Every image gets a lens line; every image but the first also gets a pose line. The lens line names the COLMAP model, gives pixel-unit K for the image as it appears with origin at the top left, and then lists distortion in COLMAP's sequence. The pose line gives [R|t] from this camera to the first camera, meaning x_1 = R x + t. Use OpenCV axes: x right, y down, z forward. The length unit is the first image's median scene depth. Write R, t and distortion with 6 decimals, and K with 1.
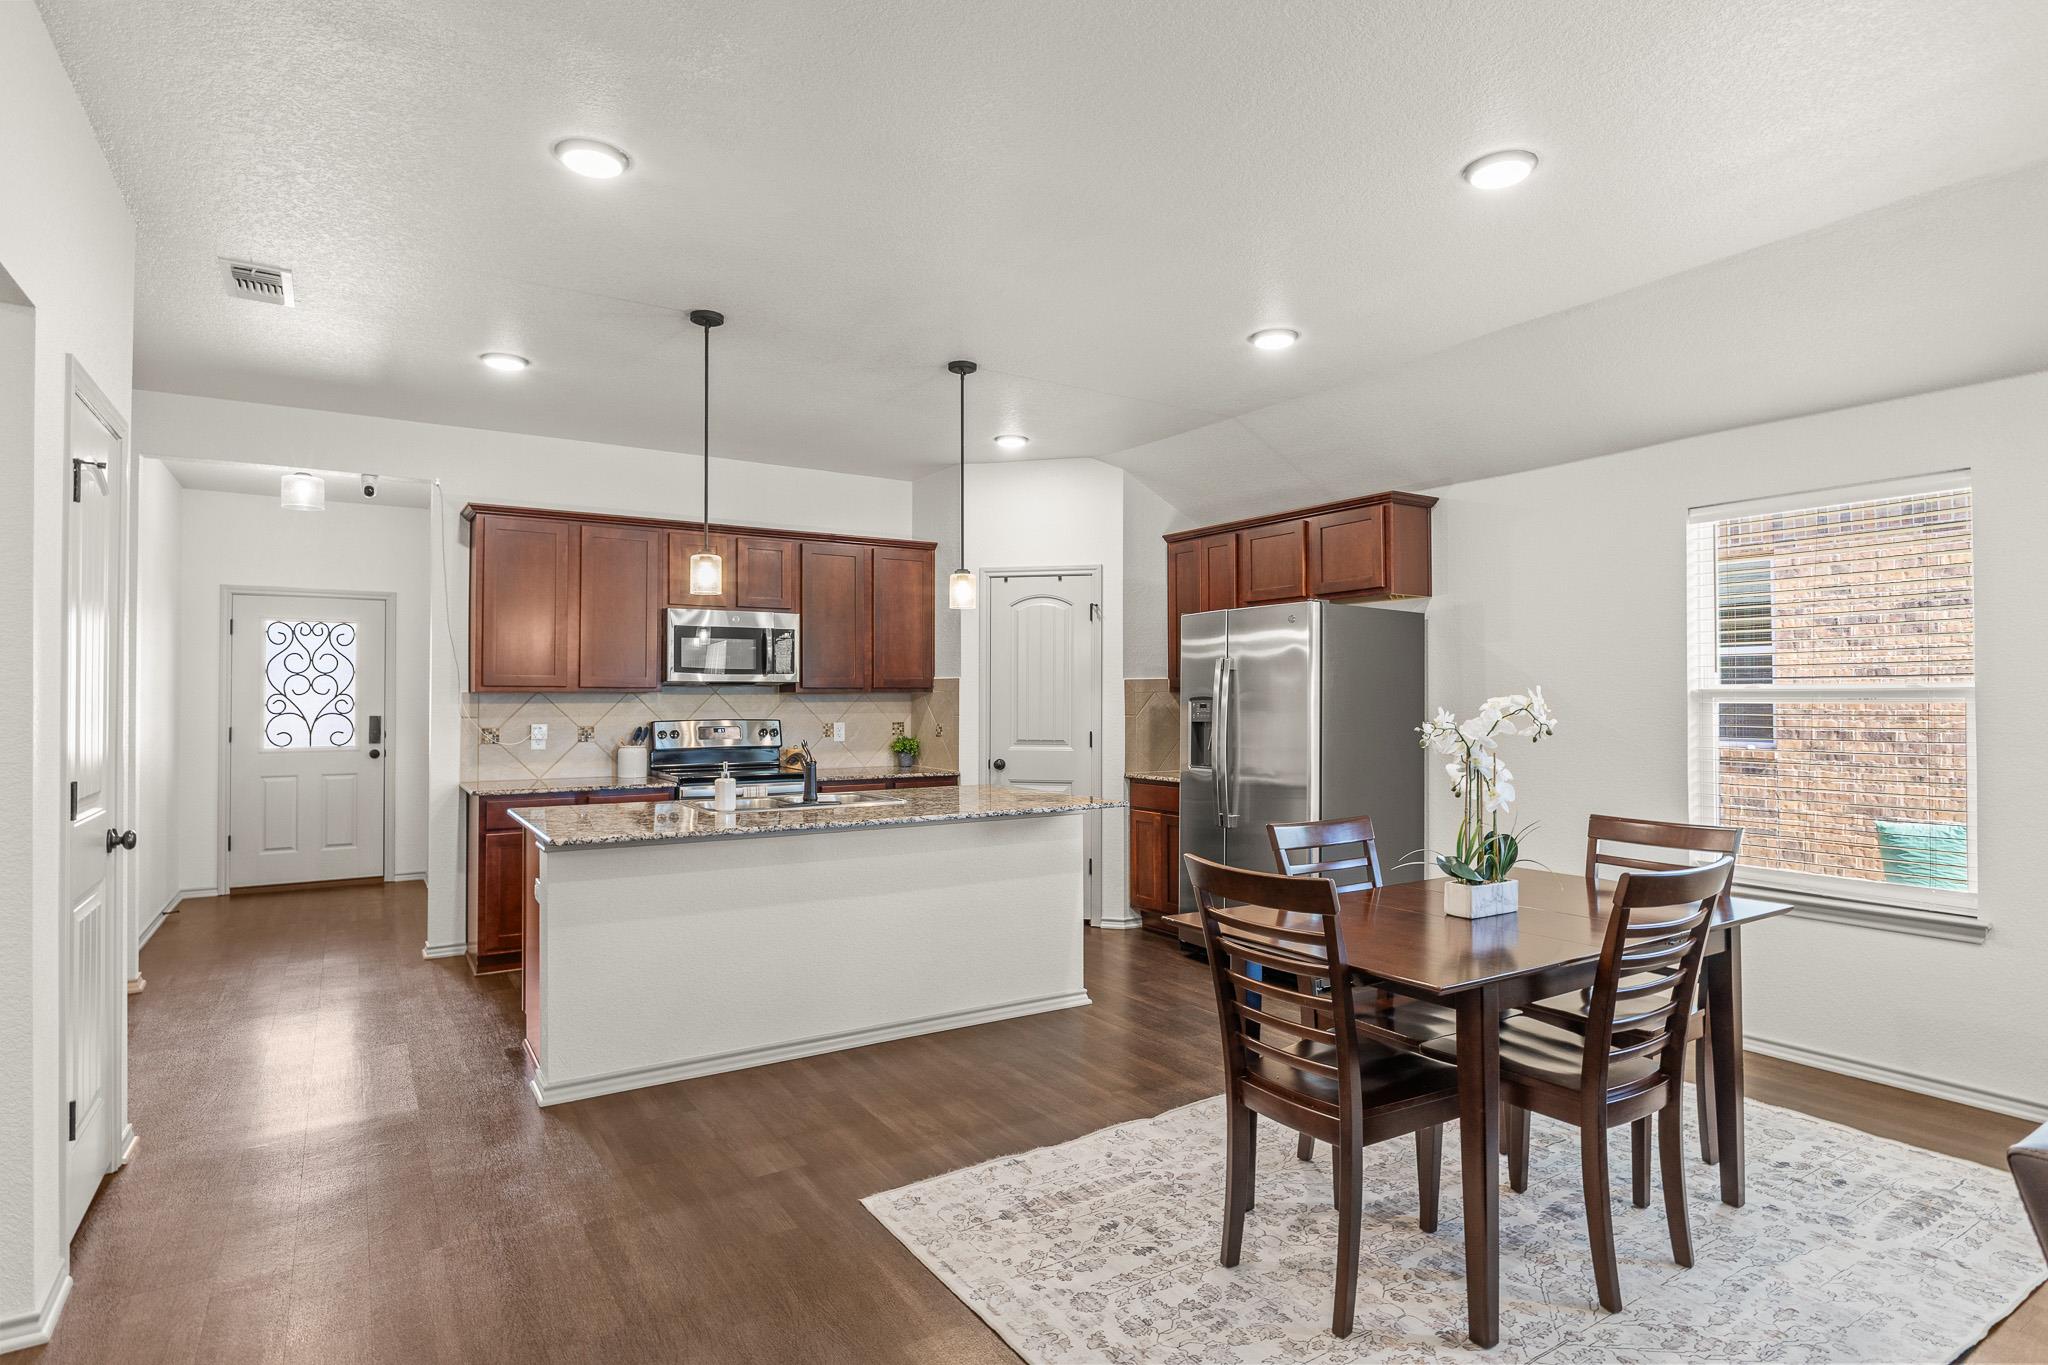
lens RADIAL K [[1044.0, 0, 1001.8], [0, 1044.0, 675.0], [0, 0, 1]] dist [-0.000244, 0.001379]
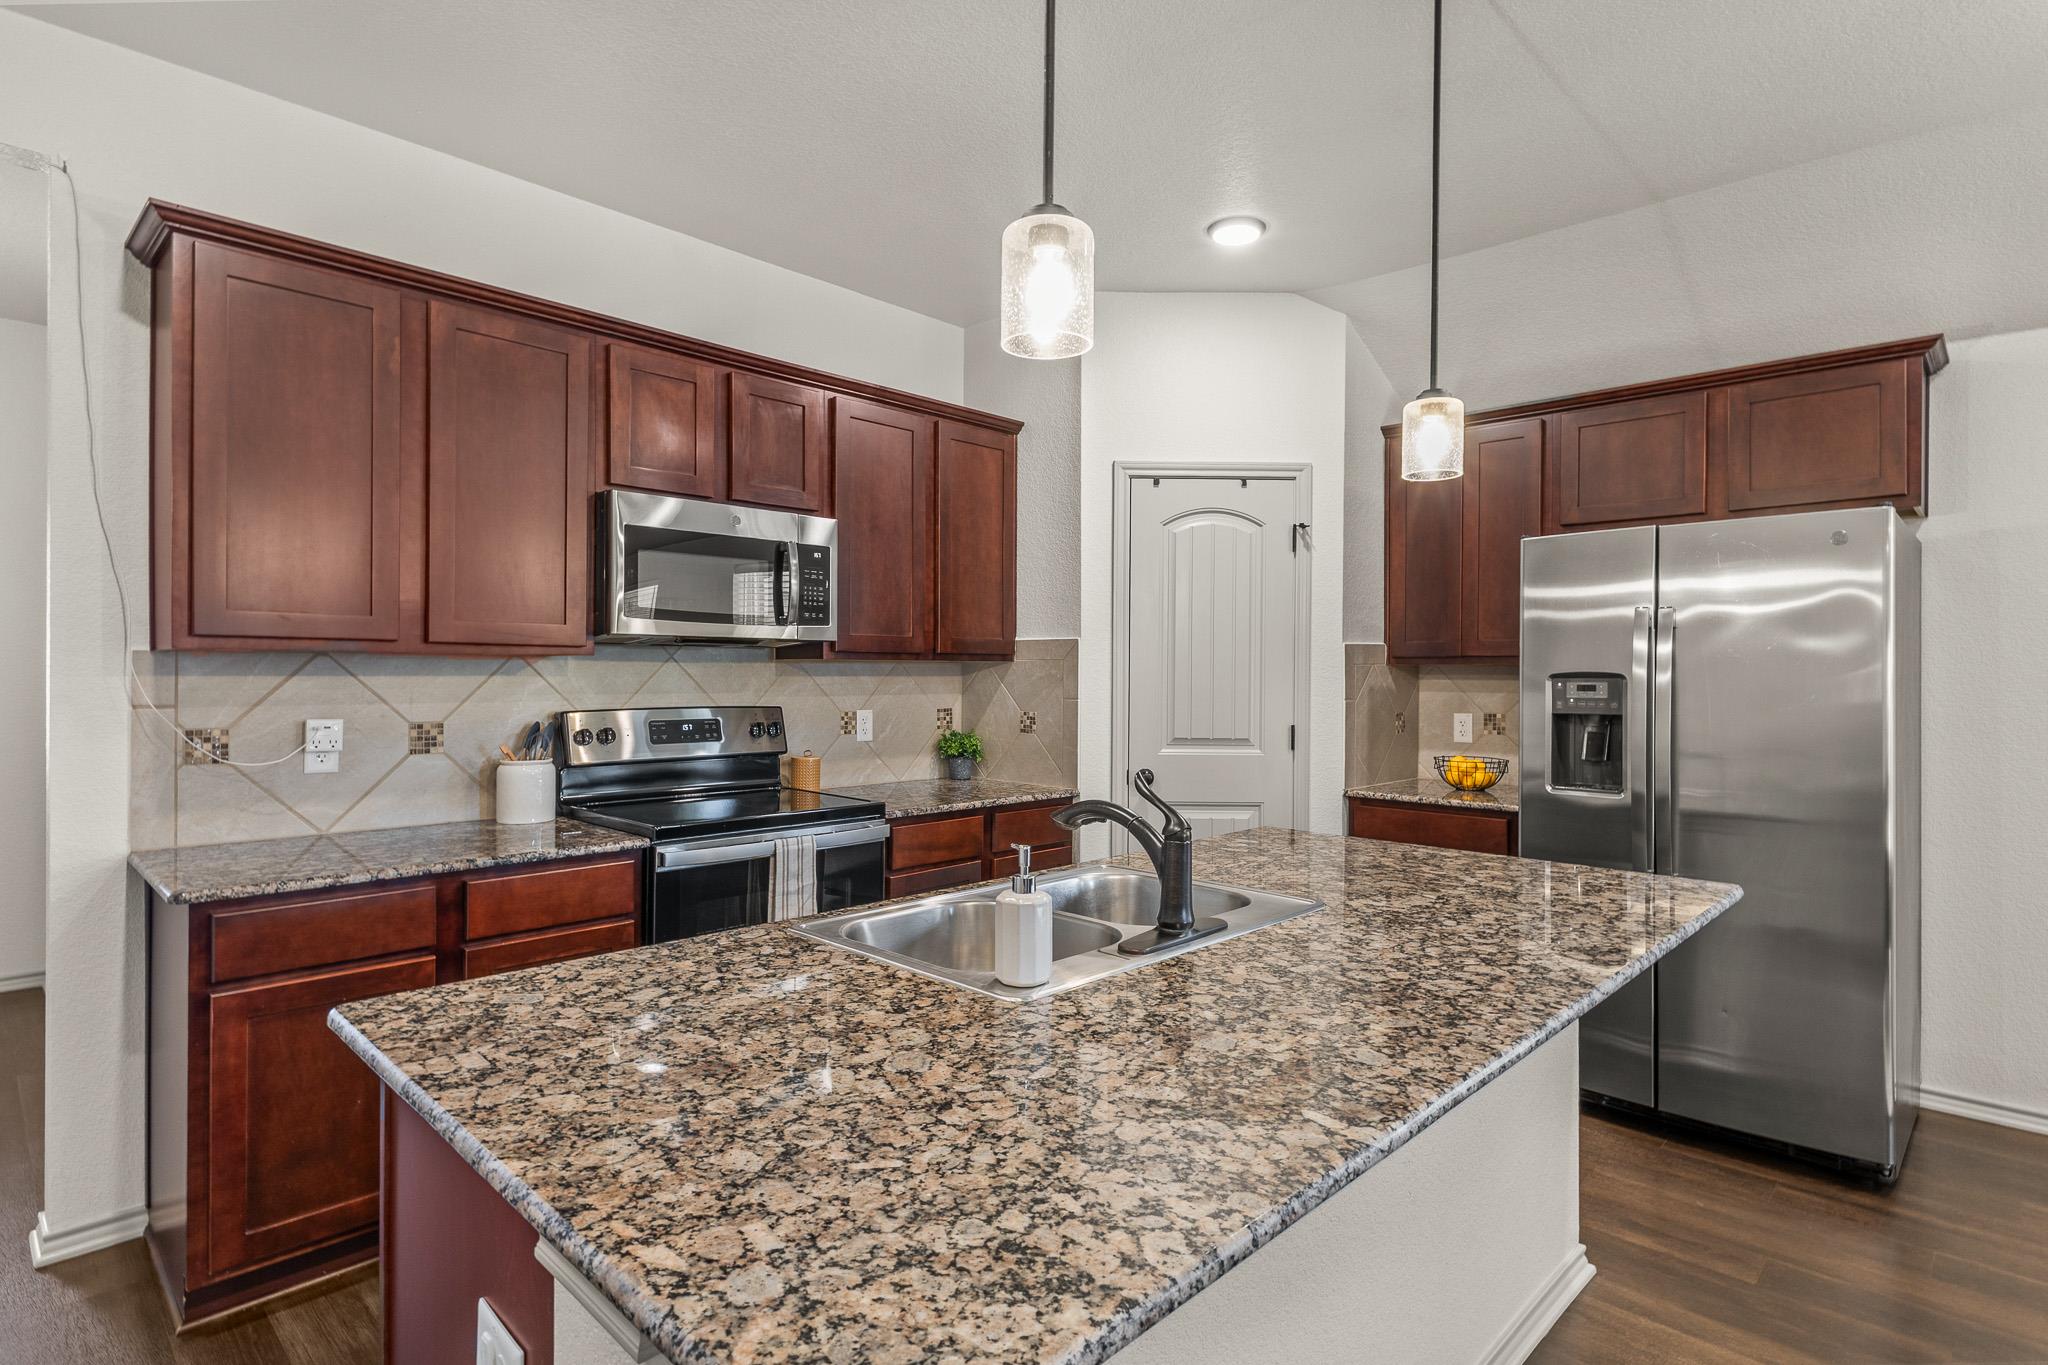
lens RADIAL K [[1026.8, 0, 1012.4], [0, 1026.8, 673.5], [0, 0, 1]] dist [0.009078, -0.001252]
pose [[0.971154, 0.006538, 0.238365, -0.236575], [-0.012454, 0.999651, 0.023318, 0.010429], [-0.238129, -0.025614, 0.970896, 0.442893]]
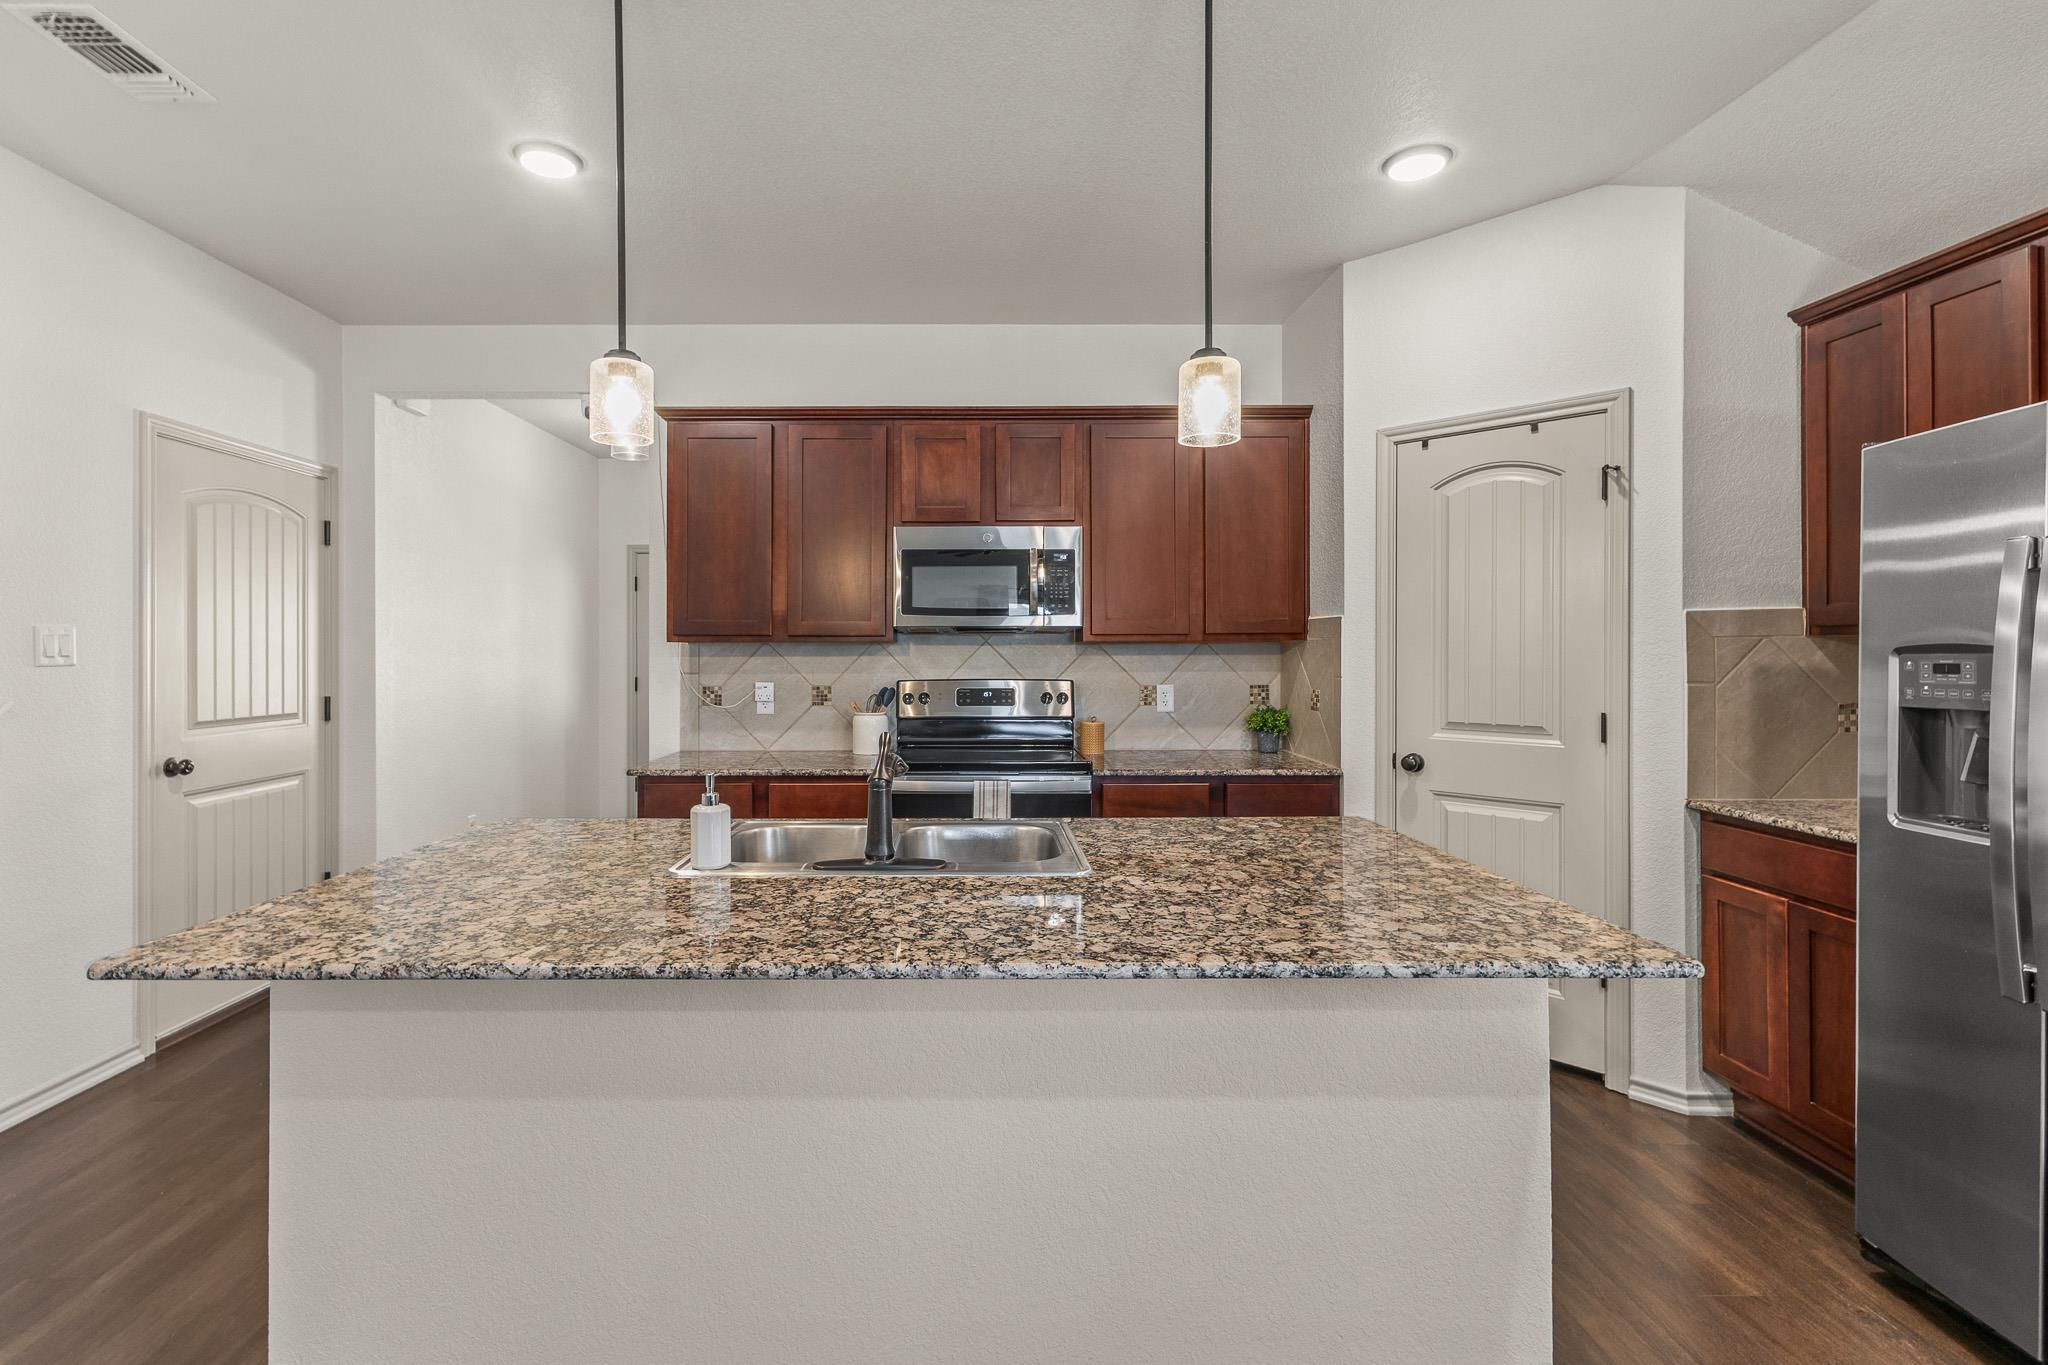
lens RADIAL K [[906.3, 0, 966.8], [0, 906.3, 648.9], [0, 0, 1]] dist [0.008496, -0.001910]
pose [[0.853326, -0.002051, -0.521374, 0.051796], [0.013364, 0.999750, 0.017940, 0.010125], [0.521207, -0.022277, 0.853139, 0.459122]]
